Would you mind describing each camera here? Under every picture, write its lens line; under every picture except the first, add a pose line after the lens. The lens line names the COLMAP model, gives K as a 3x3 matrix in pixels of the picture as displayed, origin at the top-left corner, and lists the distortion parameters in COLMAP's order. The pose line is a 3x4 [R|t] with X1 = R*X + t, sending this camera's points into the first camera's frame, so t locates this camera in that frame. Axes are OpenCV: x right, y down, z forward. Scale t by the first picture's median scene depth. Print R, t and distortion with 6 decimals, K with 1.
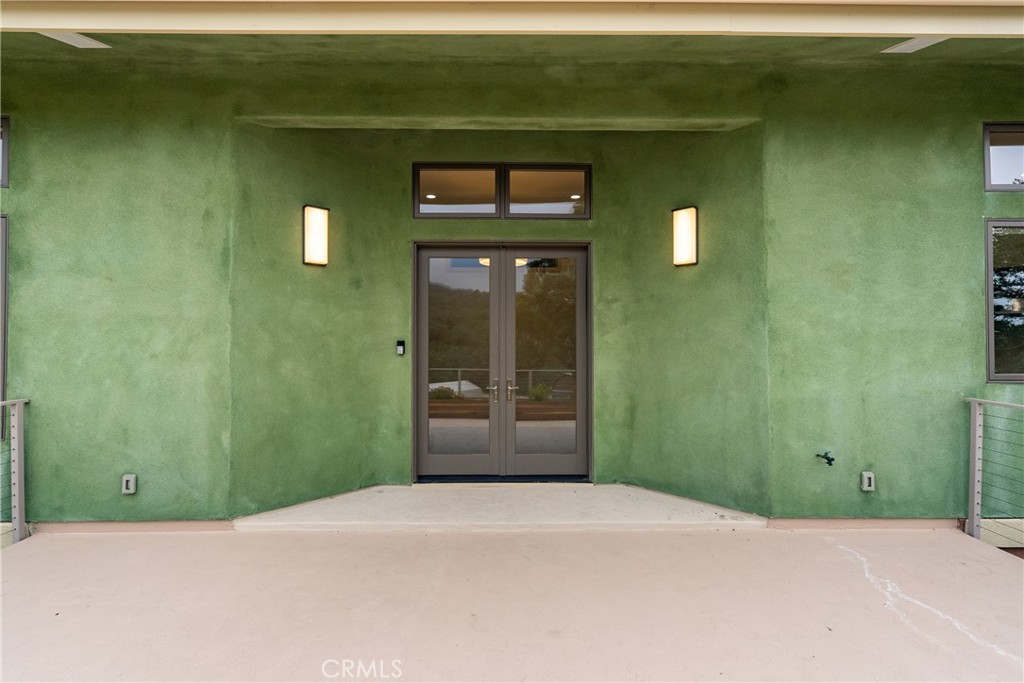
lens RADIAL K [[462.0, 0, 513.9], [0, 462.0, 341.4], [0, 0, 1]] dist [-0.017669, 0.001386]
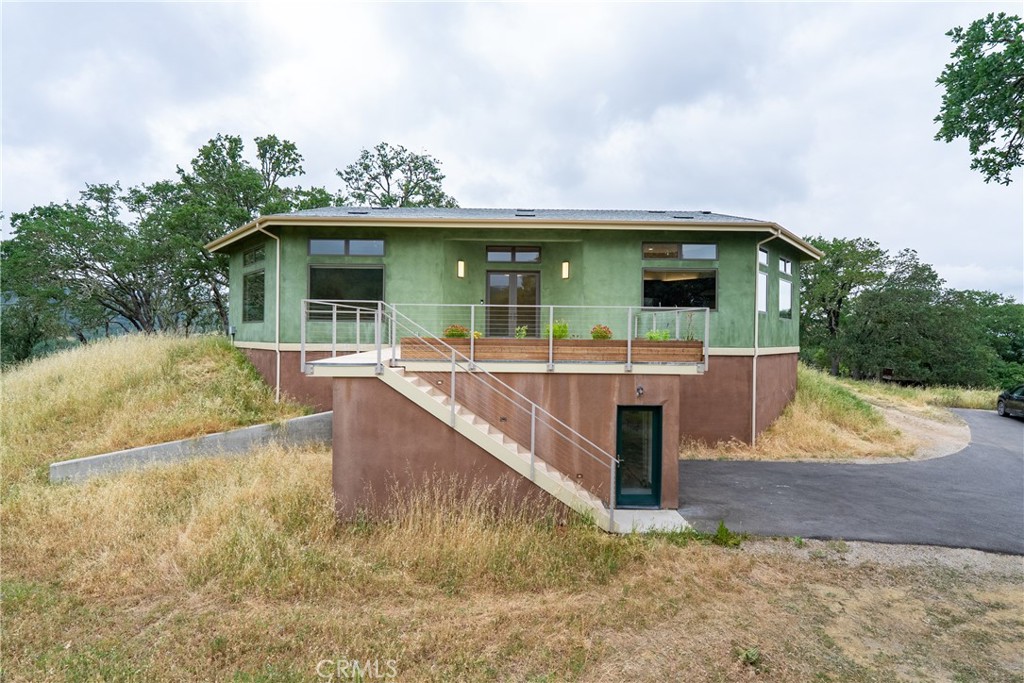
lens RADIAL K [[462.0, 0, 510.7], [0, 462.0, 340.9], [0, 0, 1]] dist [-0.017669, 0.001386]
pose [[0.999769, 0.011862, -0.017916, 0.025732], [-0.011612, 0.999835, 0.013994, 0.294691], [0.018079, -0.013782, 0.999742, -2.799816]]
